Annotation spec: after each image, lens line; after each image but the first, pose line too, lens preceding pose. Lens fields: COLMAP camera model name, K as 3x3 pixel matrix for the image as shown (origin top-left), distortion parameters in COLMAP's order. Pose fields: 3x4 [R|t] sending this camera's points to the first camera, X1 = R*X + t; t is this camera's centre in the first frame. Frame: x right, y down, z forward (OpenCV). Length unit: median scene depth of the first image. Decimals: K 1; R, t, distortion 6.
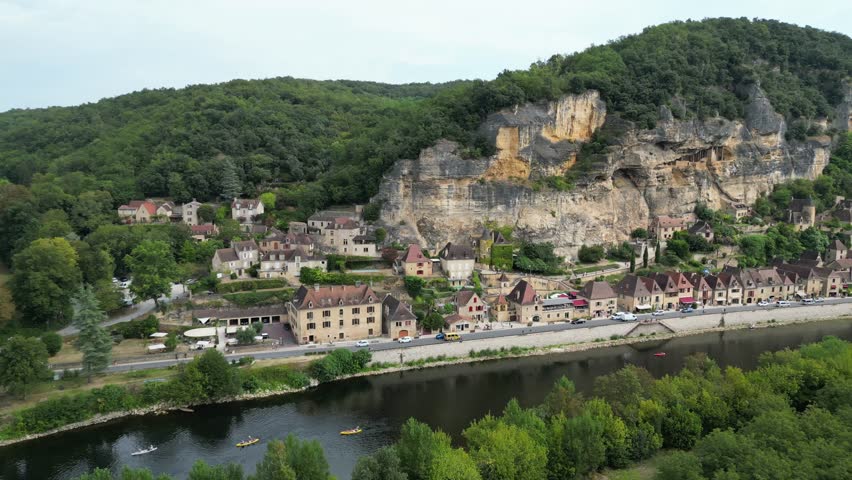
lens RADIAL K [[627.4, 0, 426.0], [0, 627.4, 240.0], [0, 0, 1]] dist [0.092005, -0.135087]
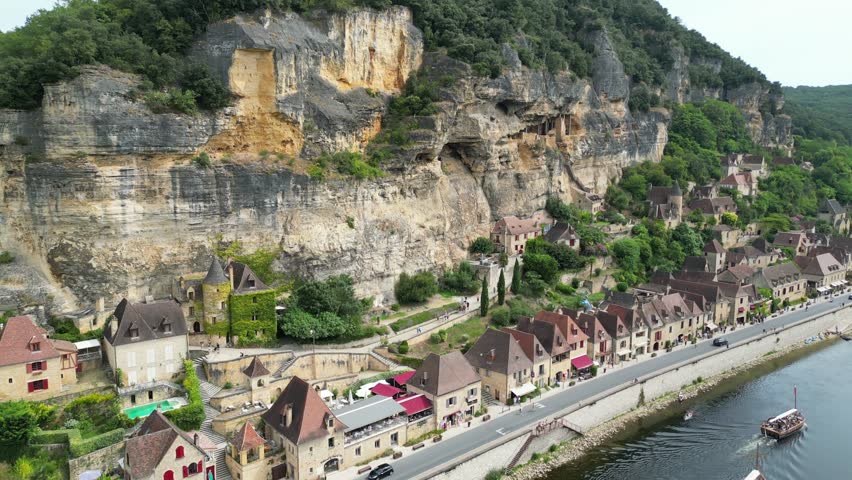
lens RADIAL K [[624.0, 0, 426.0], [0, 624.0, 240.0], [0, 0, 1]] dist [0.091323, -0.096619]
pose [[0.937189, -0.050309, 0.345175, 0.079217], [0.046979, 0.998733, 0.018011, -0.033555], [-0.345643, -0.000663, 0.938366, 0.484707]]
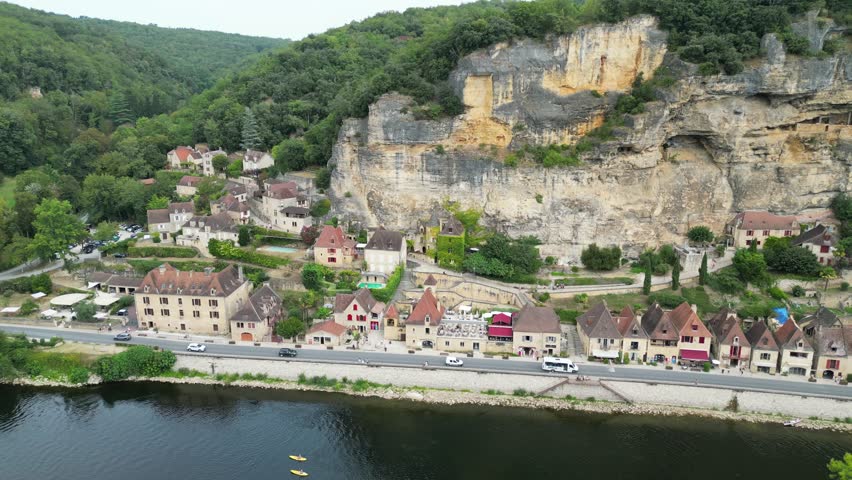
lens RADIAL K [[624.0, 0, 426.0], [0, 624.0, 240.0], [0, 0, 1]] dist [0.091323, -0.096619]
pose [[0.875024, 0.120636, -0.468806, 0.440062], [-0.061406, 0.988288, 0.139697, -0.088467], [0.480168, -0.093451, 0.872184, 0.311509]]
